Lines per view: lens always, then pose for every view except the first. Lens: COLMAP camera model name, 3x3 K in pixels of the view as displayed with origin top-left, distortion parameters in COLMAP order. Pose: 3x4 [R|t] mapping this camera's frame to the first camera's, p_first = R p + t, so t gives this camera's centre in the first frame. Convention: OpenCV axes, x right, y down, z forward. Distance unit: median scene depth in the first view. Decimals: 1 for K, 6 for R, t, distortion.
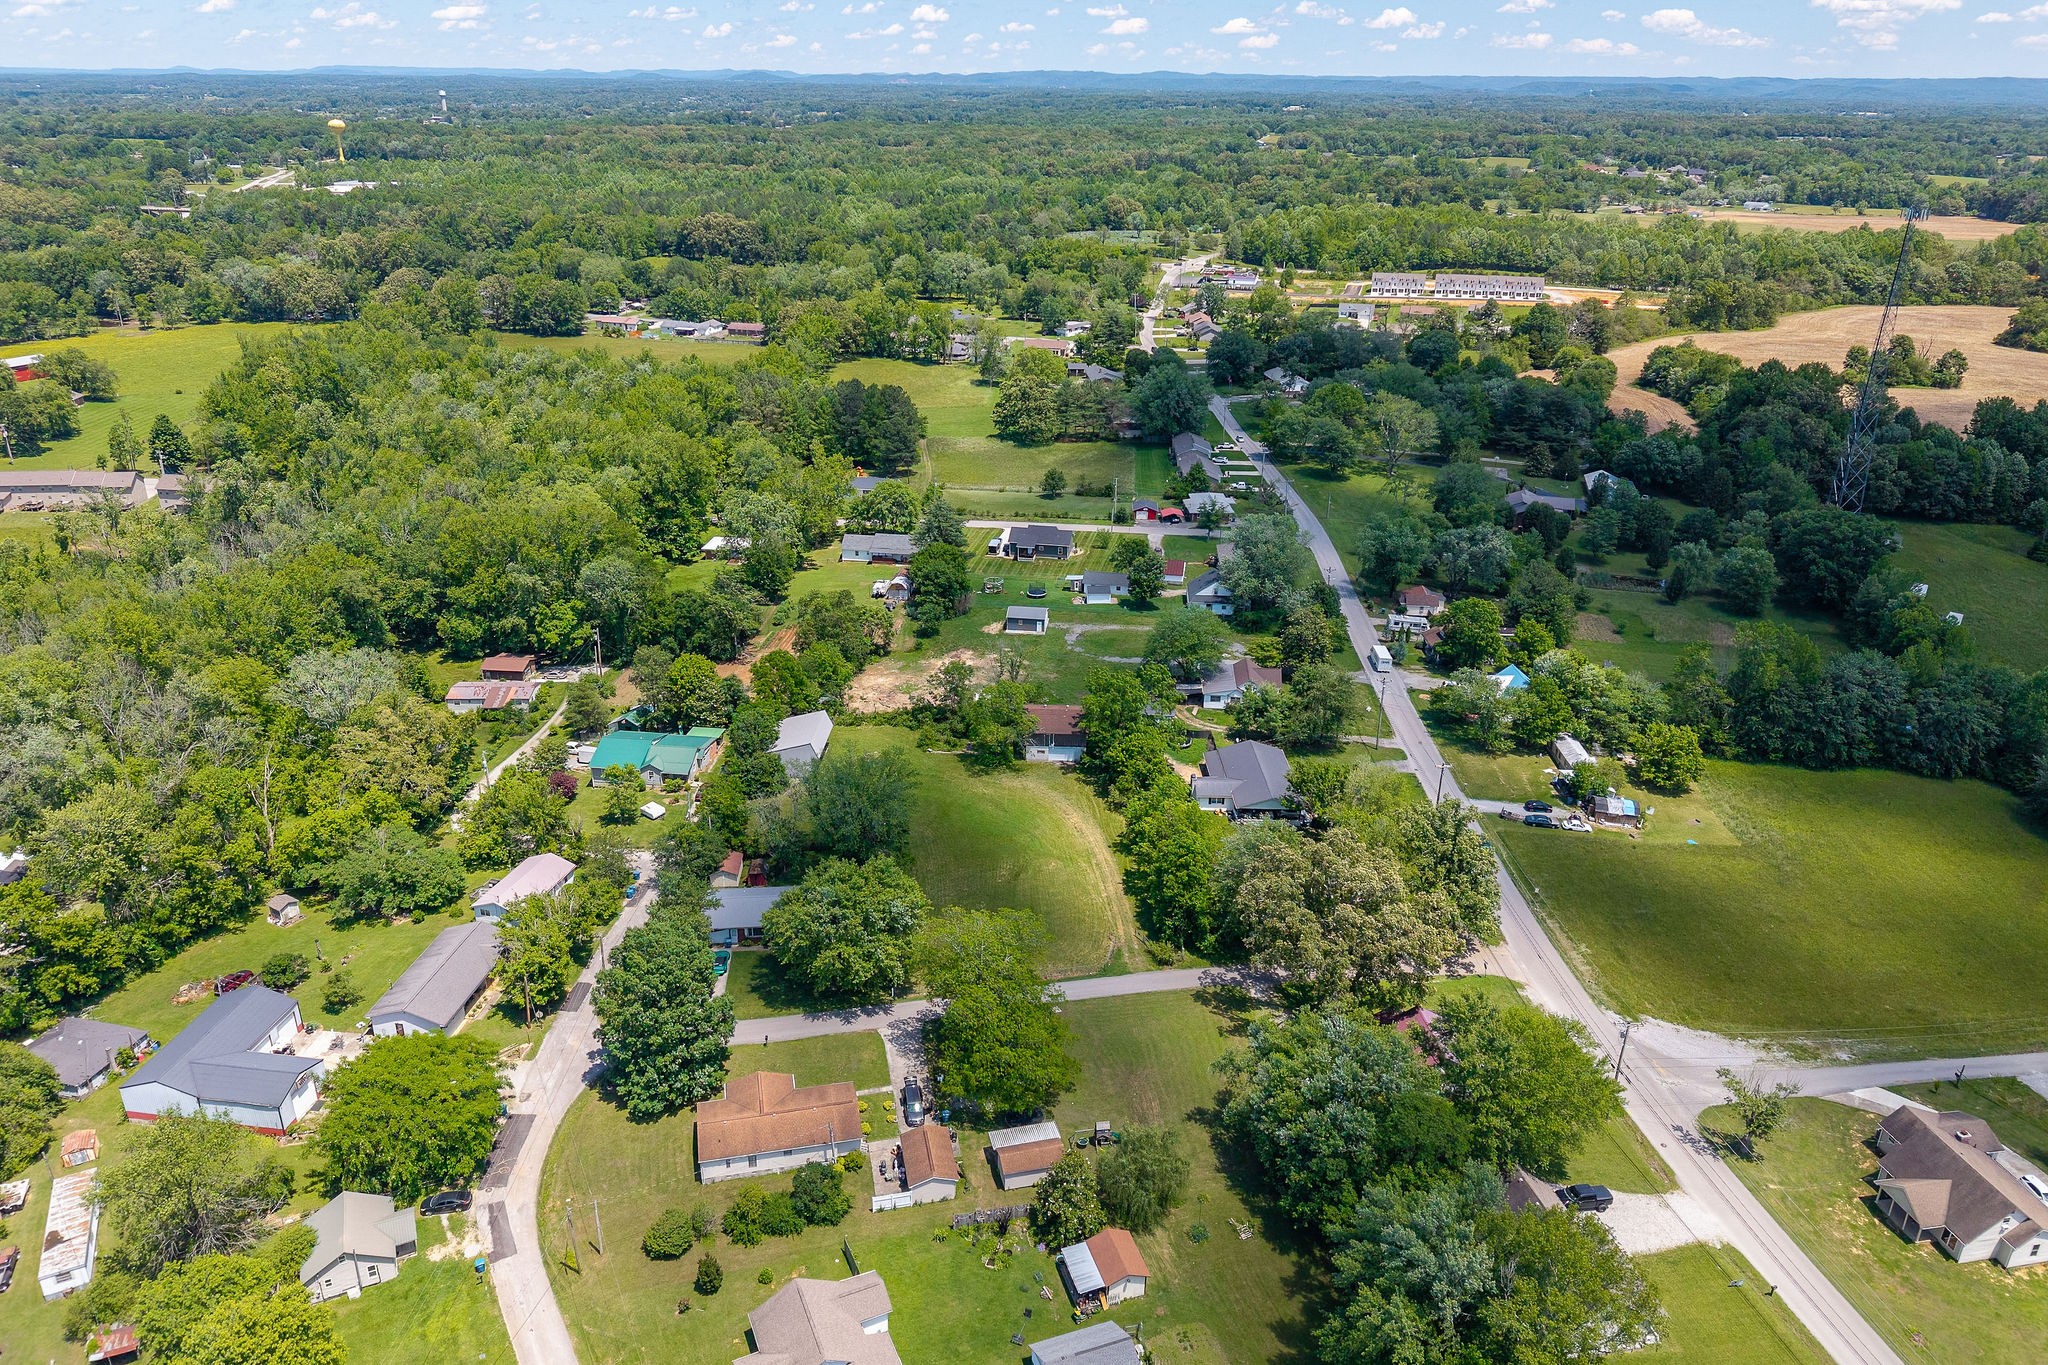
lens RADIAL K [[1350.4, 0, 1024.0], [0, 1350.4, 682.5], [0, 0, 1]] dist [0.006016, -0.001177]
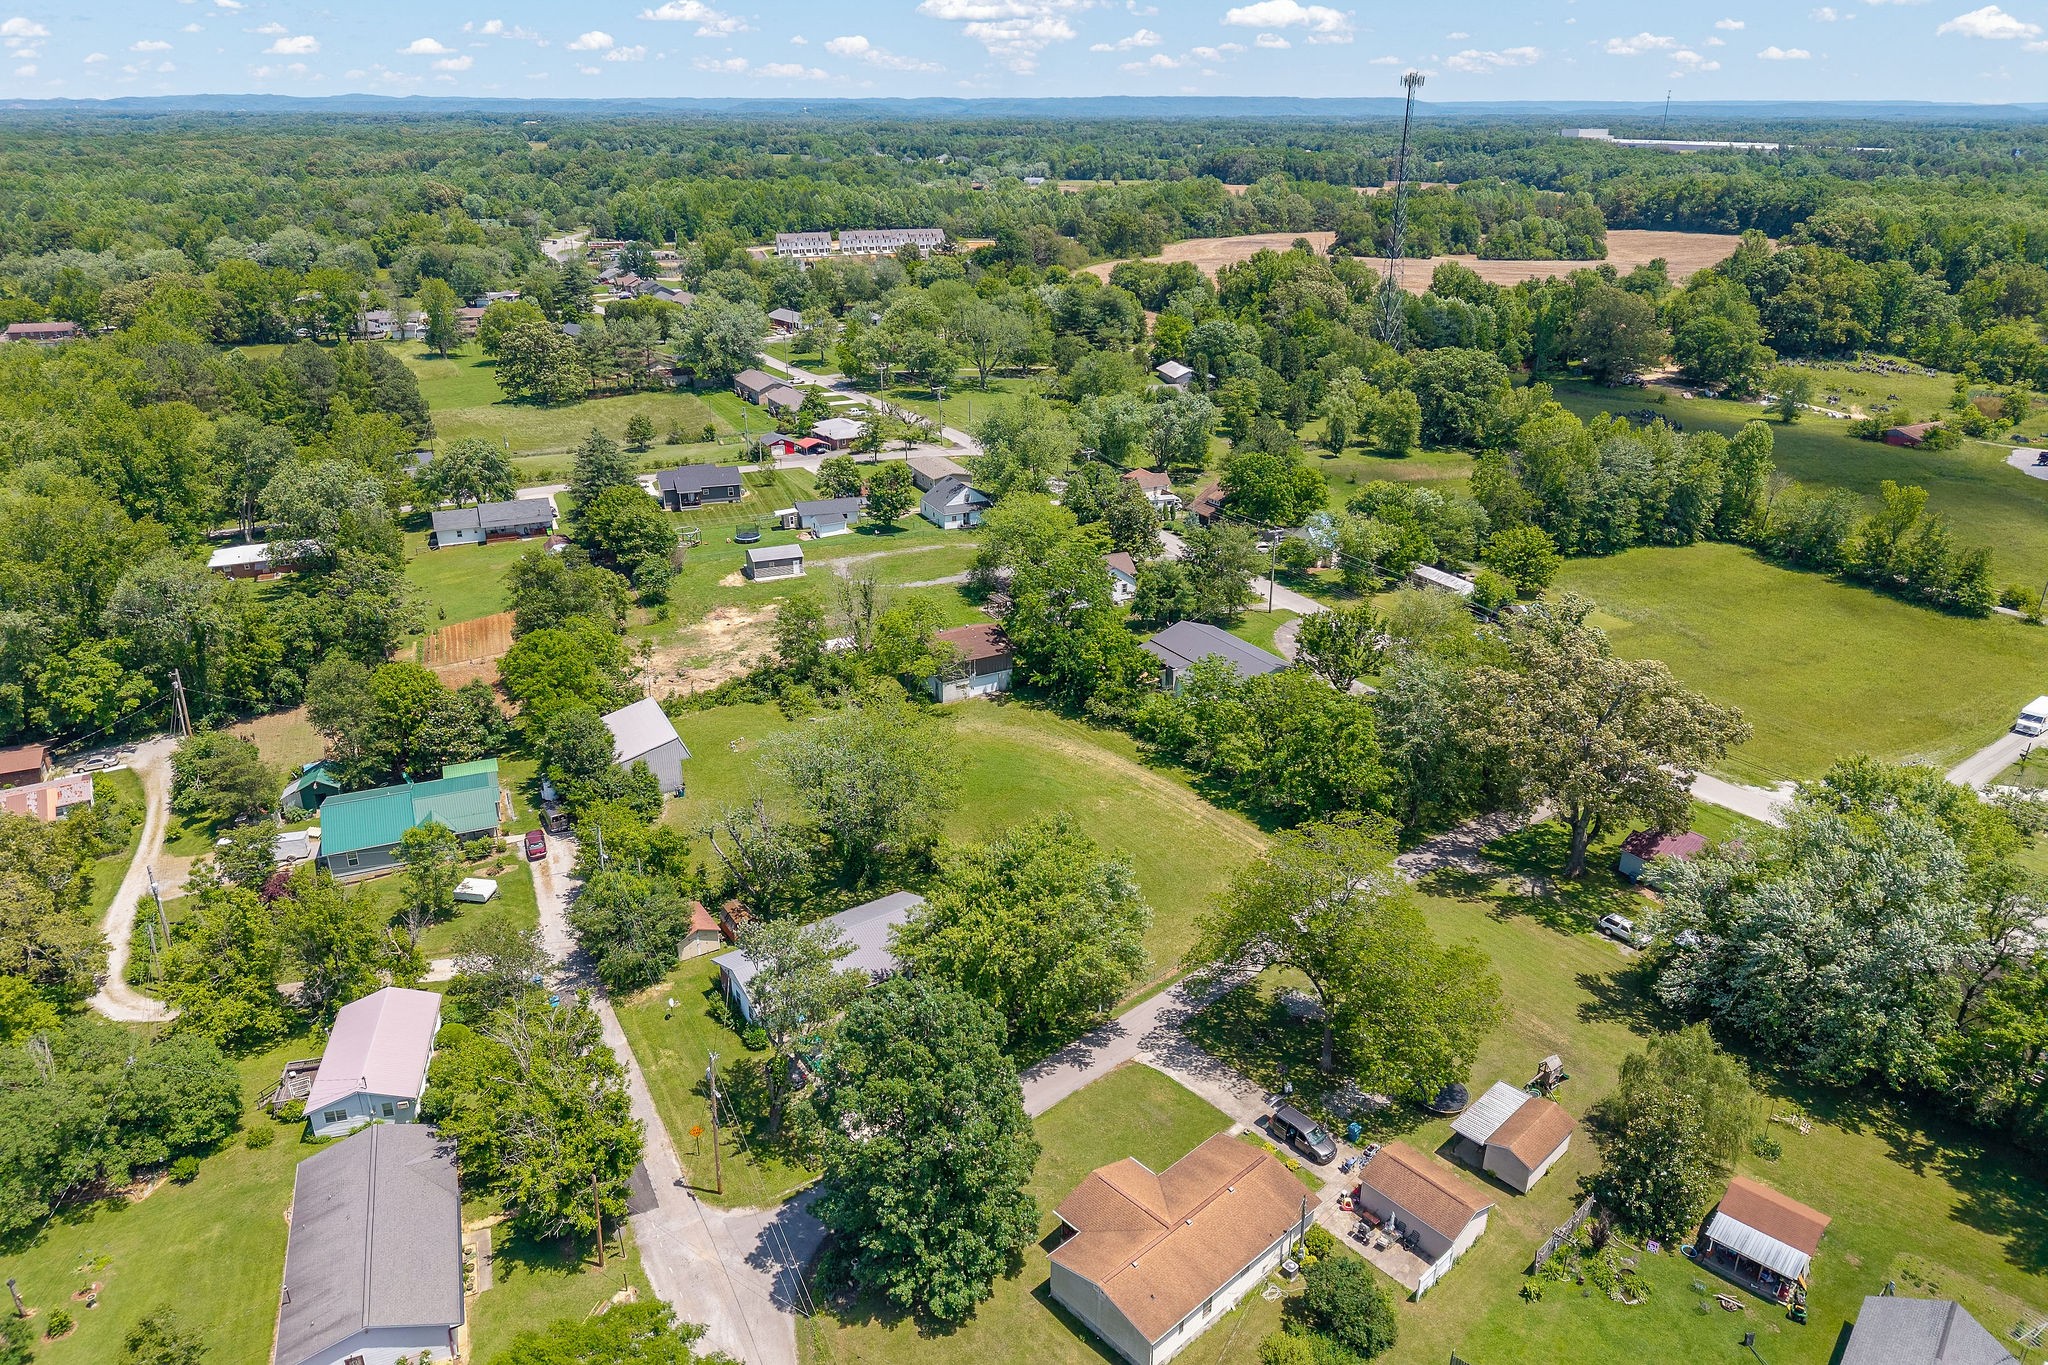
lens RADIAL K [[1350.4, 0, 1024.0], [0, 1350.4, 682.5], [0, 0, 1]] dist [0.006016, -0.001177]
pose [[0.868302, -0.201939, 0.453070, -0.282481], [0.207683, 0.977471, 0.037650, 0.026216], [-0.450466, 0.061404, 0.890679, 0.281914]]
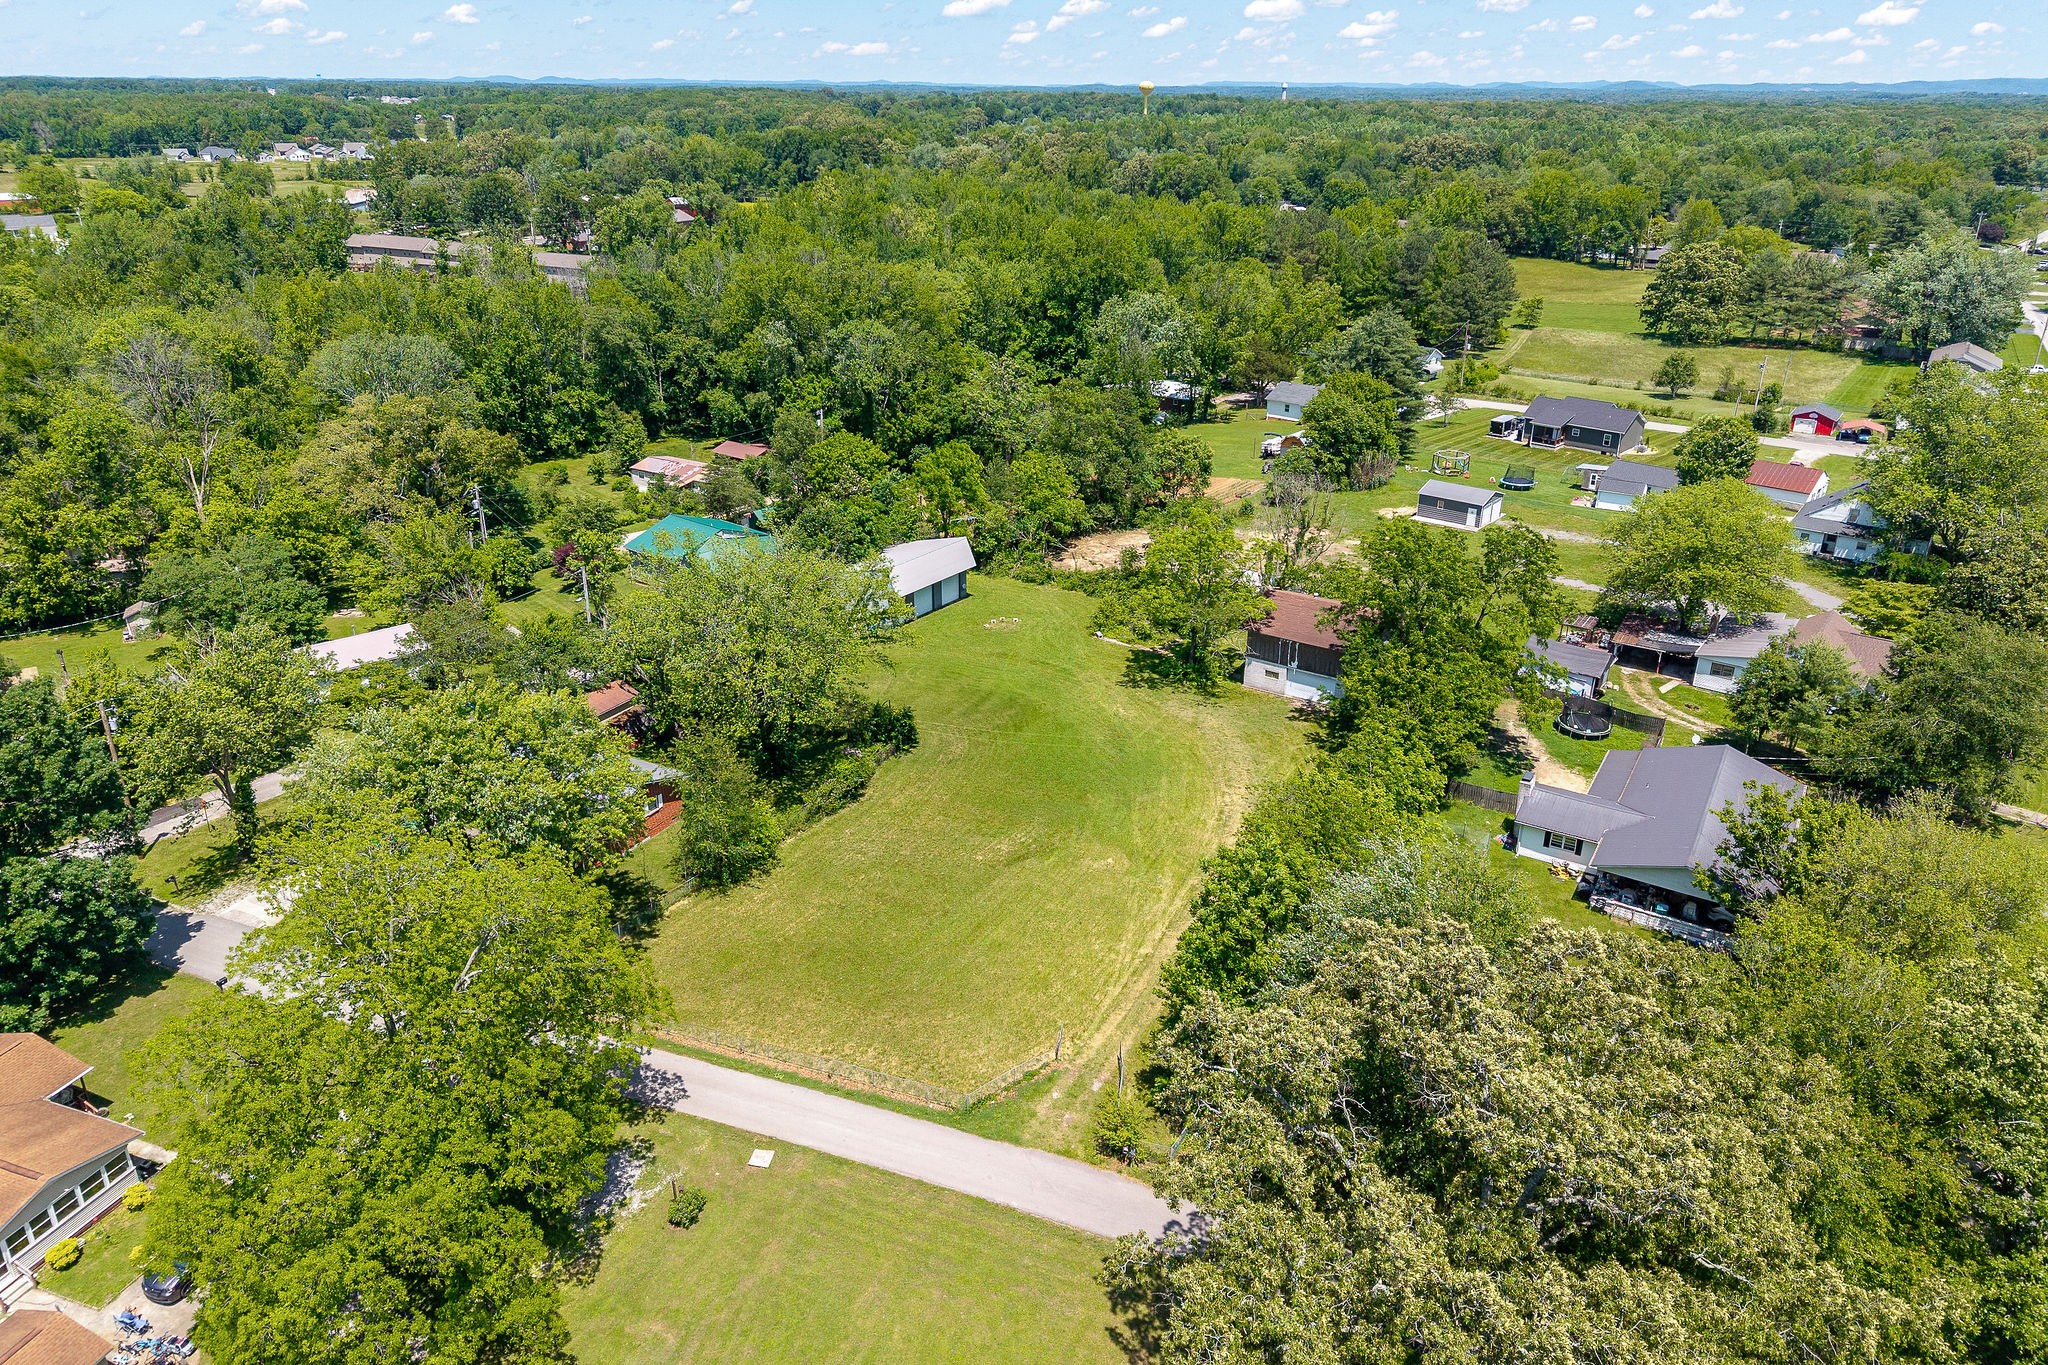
lens RADIAL K [[1350.4, 0, 1024.0], [0, 1350.4, 682.5], [0, 0, 1]] dist [0.006016, -0.001177]
pose [[0.839436, 0.209725, -0.501361, 0.180379], [-0.215595, 0.975350, 0.047027, 0.048048], [0.498865, 0.068615, 0.863959, 0.475194]]
